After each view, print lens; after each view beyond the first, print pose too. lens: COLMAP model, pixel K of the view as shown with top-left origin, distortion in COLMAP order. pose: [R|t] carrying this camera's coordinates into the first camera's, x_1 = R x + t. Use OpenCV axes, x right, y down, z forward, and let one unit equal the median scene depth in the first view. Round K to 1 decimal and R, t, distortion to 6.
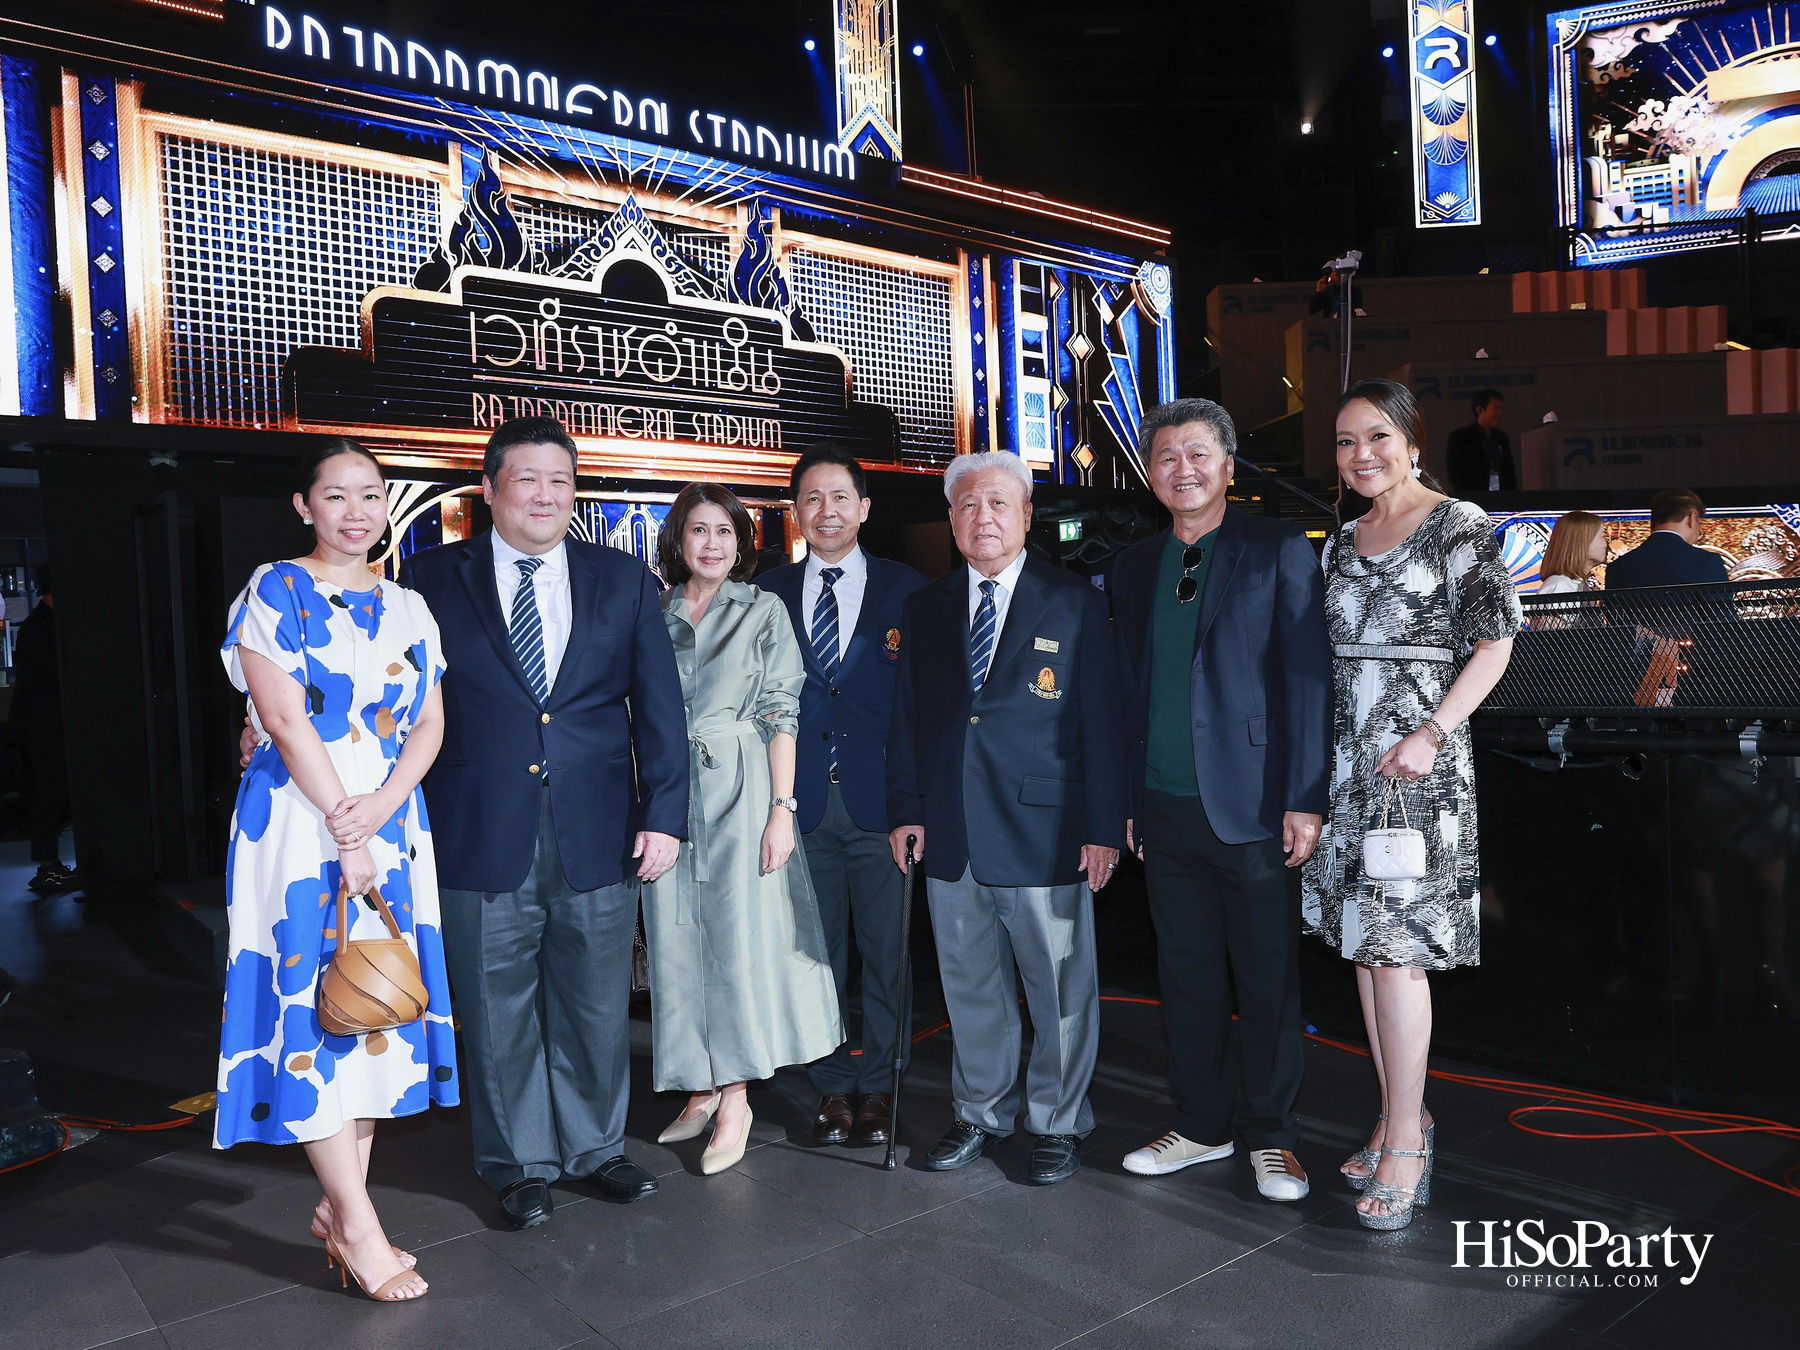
lens RADIAL K [[1376.3, 0, 885.8], [0, 1376.3, 688.2], [0, 0, 1]] dist [-0.012028, 0.005063]
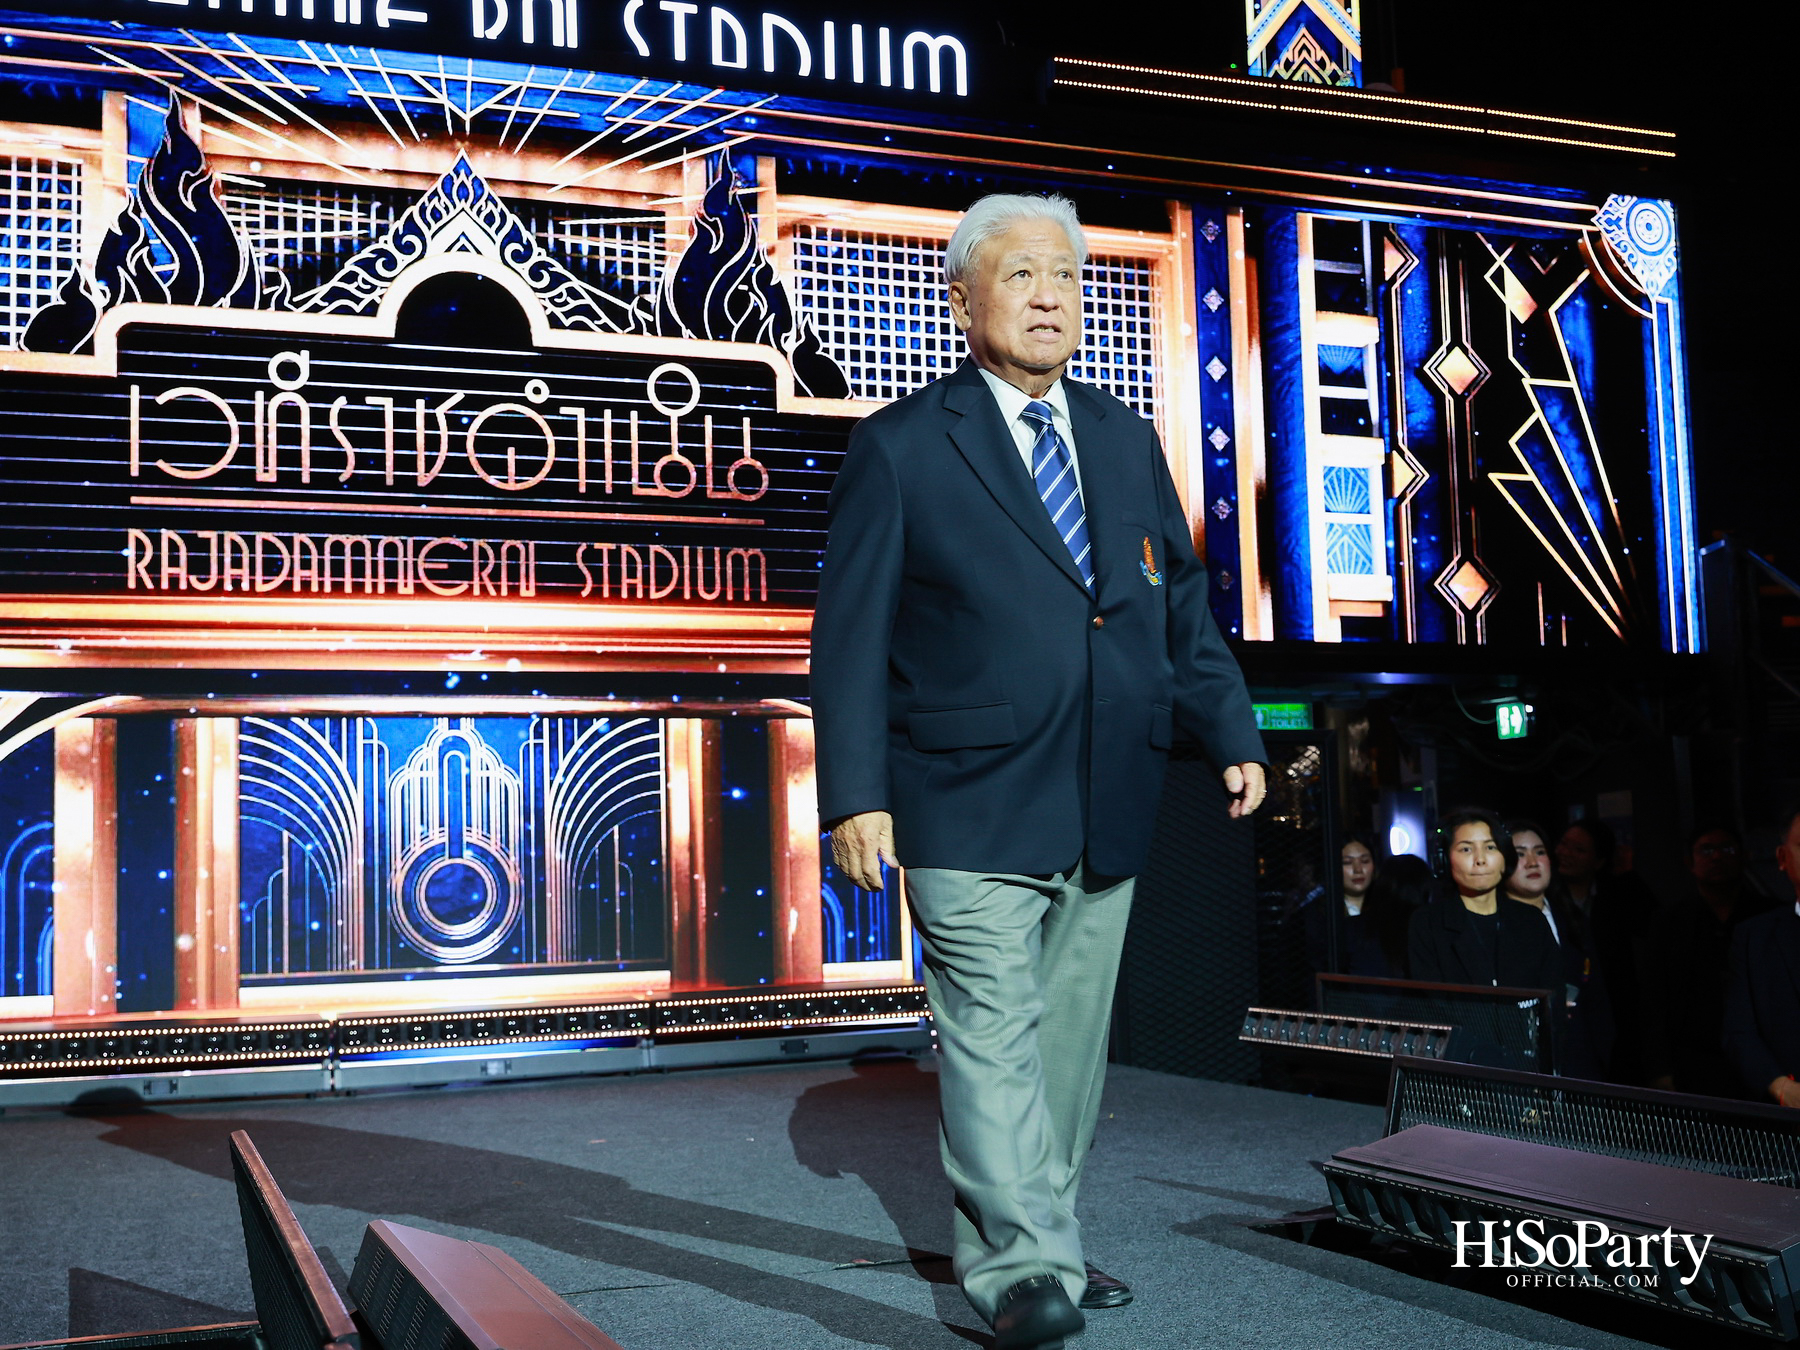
lens RADIAL K [[2146.5, 0, 898.3], [0, 2146.5, 694.0], [0, 0, 1]] dist [0.005325, 0.000000]
pose [[0.953668, -0.013474, -0.300560, 0.228376], [-0.016106, 0.995278, -0.095723, -0.064153], [0.300431, 0.096129, 0.948947, 0.251395]]
